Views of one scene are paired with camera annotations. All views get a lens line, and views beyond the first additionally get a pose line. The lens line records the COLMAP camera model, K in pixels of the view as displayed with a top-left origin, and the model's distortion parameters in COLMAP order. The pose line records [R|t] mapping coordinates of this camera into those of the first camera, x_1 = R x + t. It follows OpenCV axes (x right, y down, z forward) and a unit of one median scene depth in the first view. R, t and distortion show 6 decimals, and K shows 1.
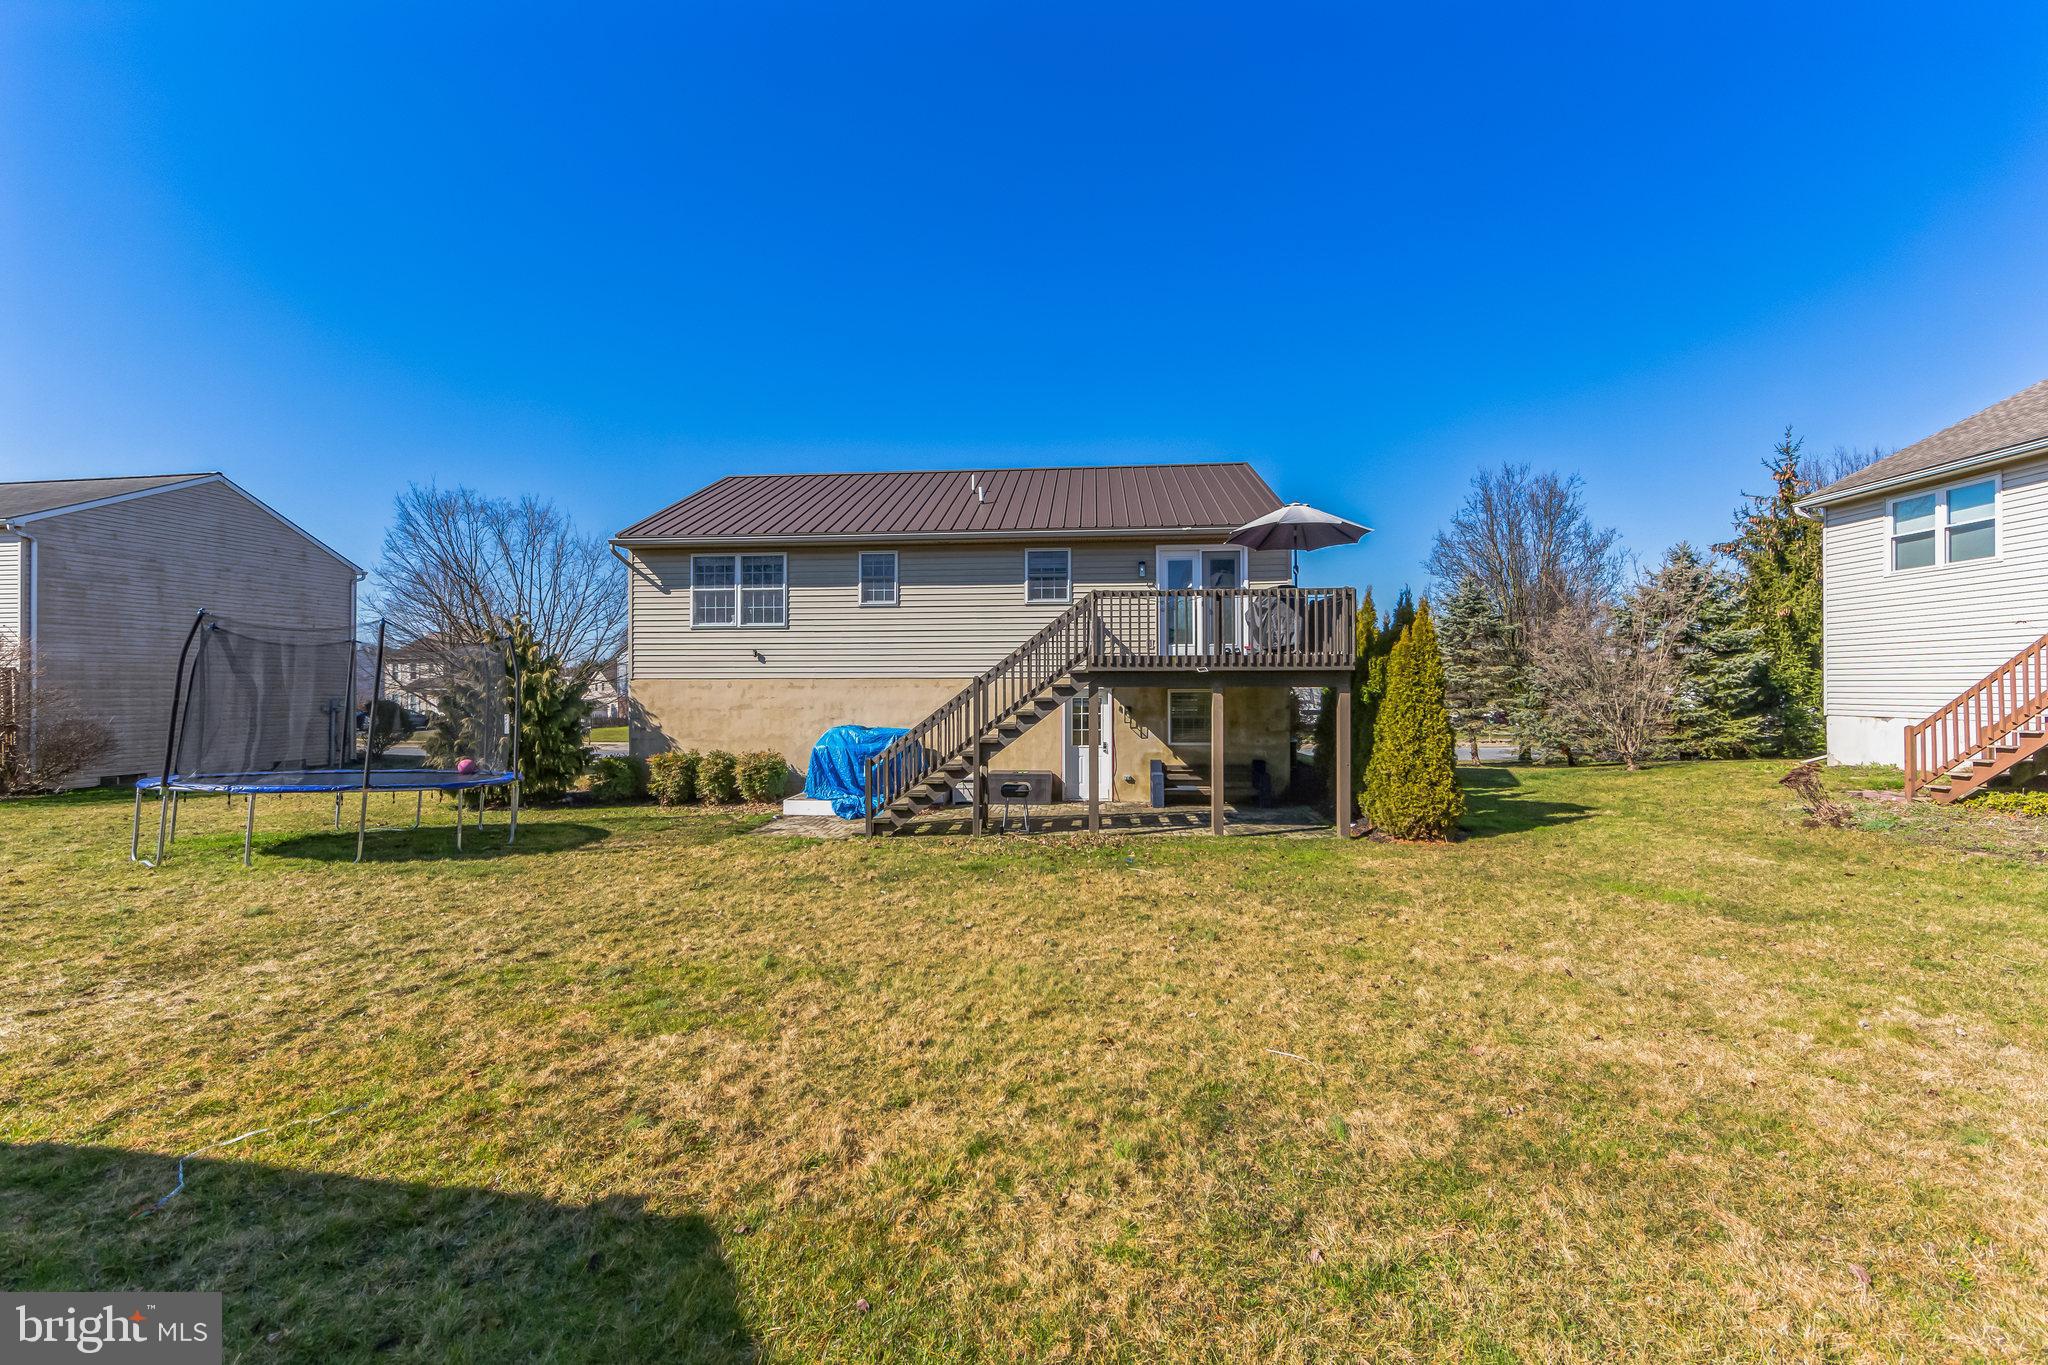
lens RADIAL K [[811.8, 0, 1011.0], [0, 811.8, 678.9], [0, 0, 1]] dist [0.000432, -0.000042]
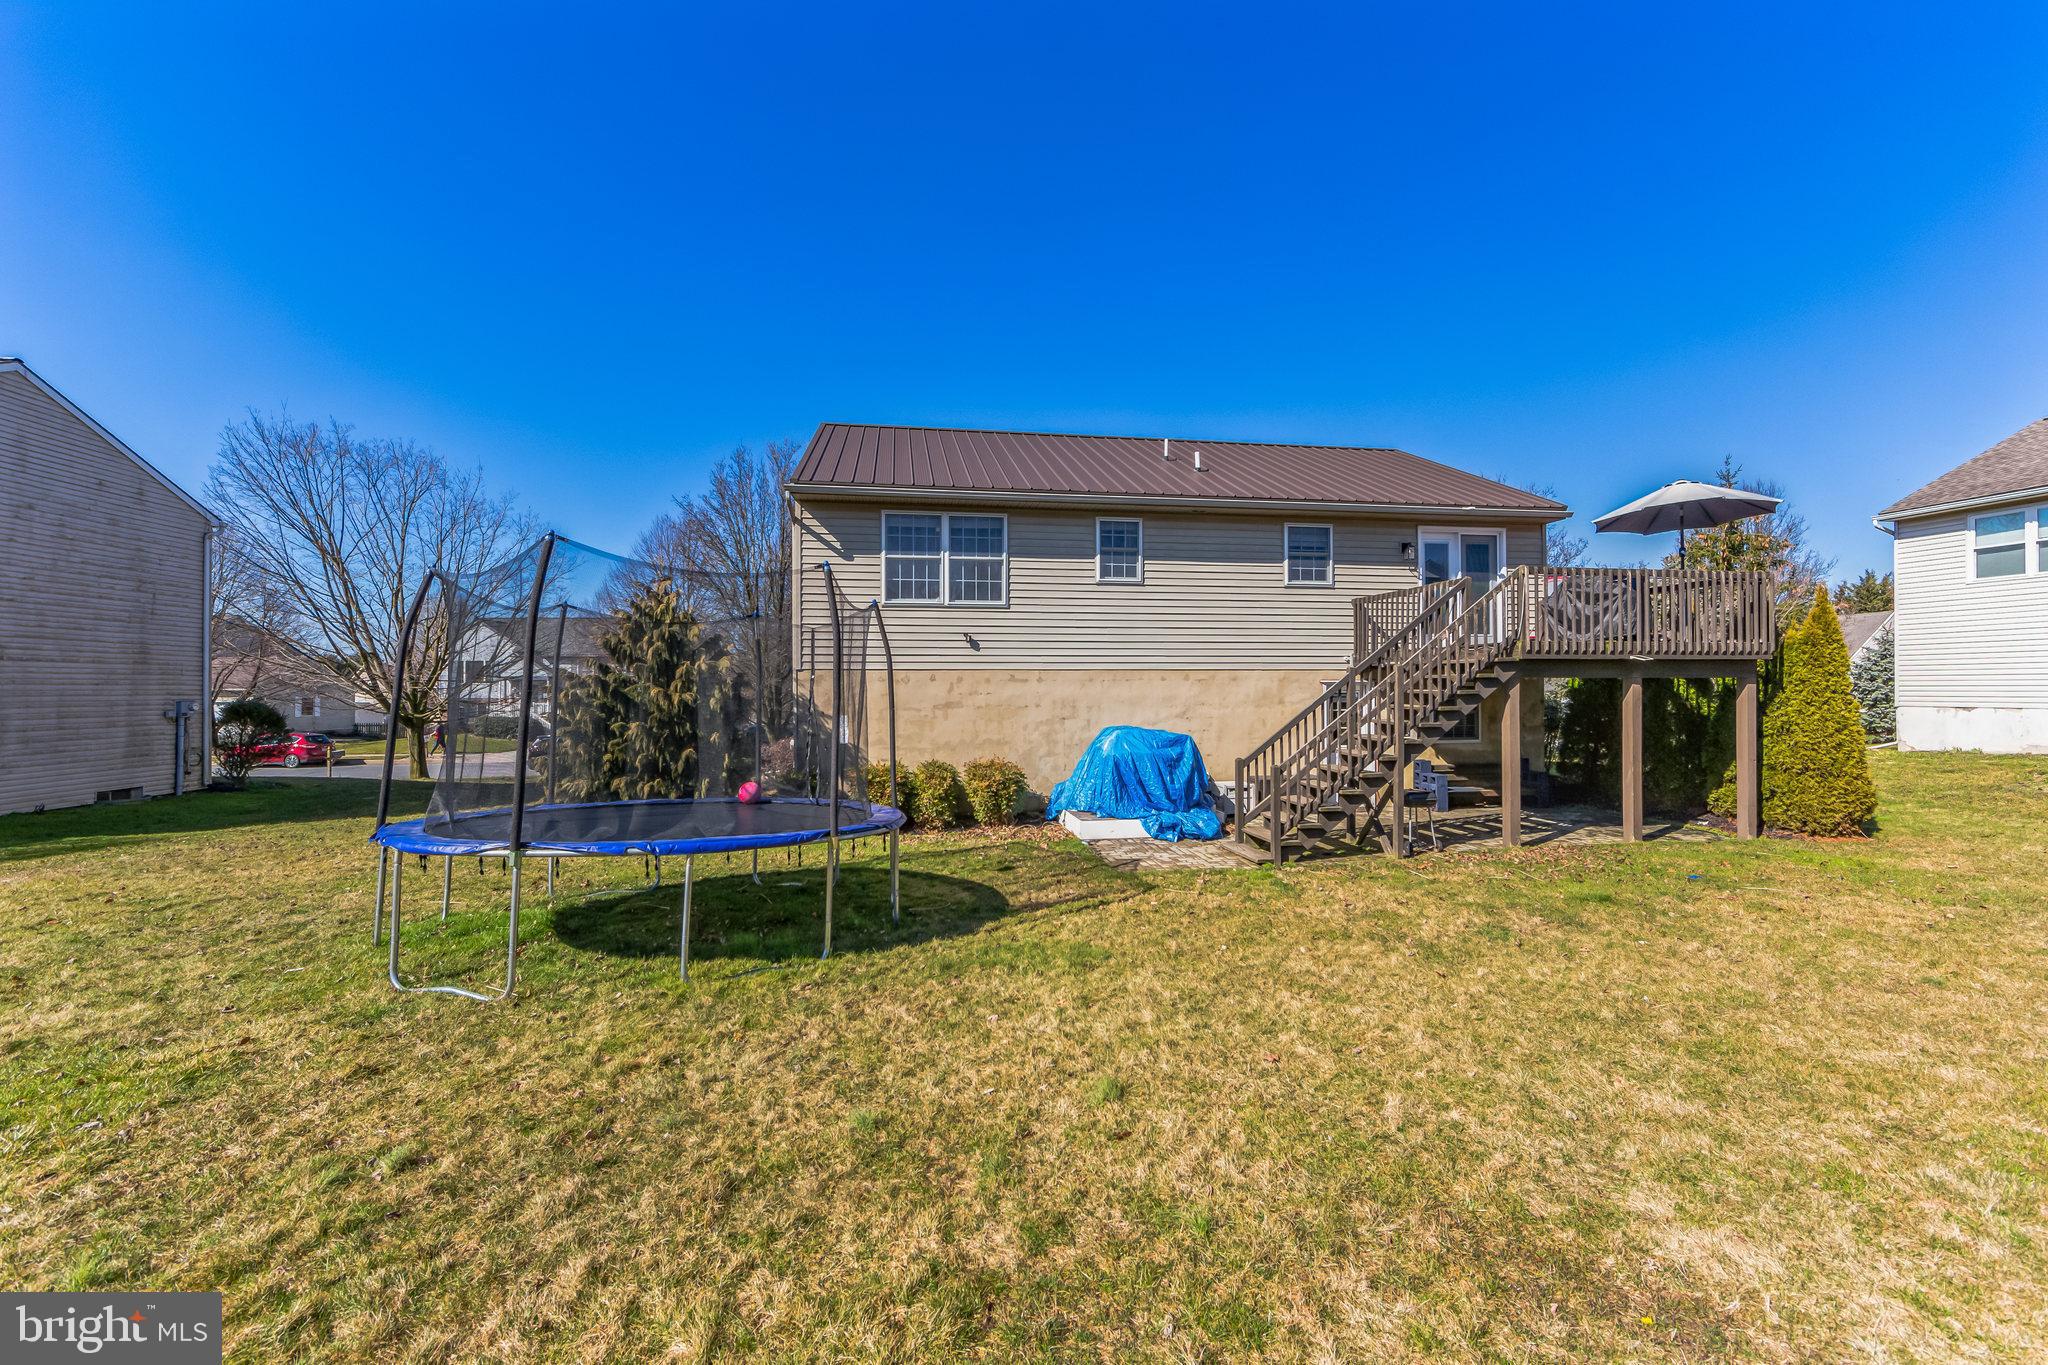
lens RADIAL K [[811.8, 0, 1011.0], [0, 811.8, 678.9], [0, 0, 1]] dist [0.000432, -0.000042]
pose [[0.969858, 0.001399, 0.243665, -0.470617], [-0.001190, 0.999999, -0.001003, 0.009459], [-0.243666, 0.000683, 0.969859, 0.214341]]
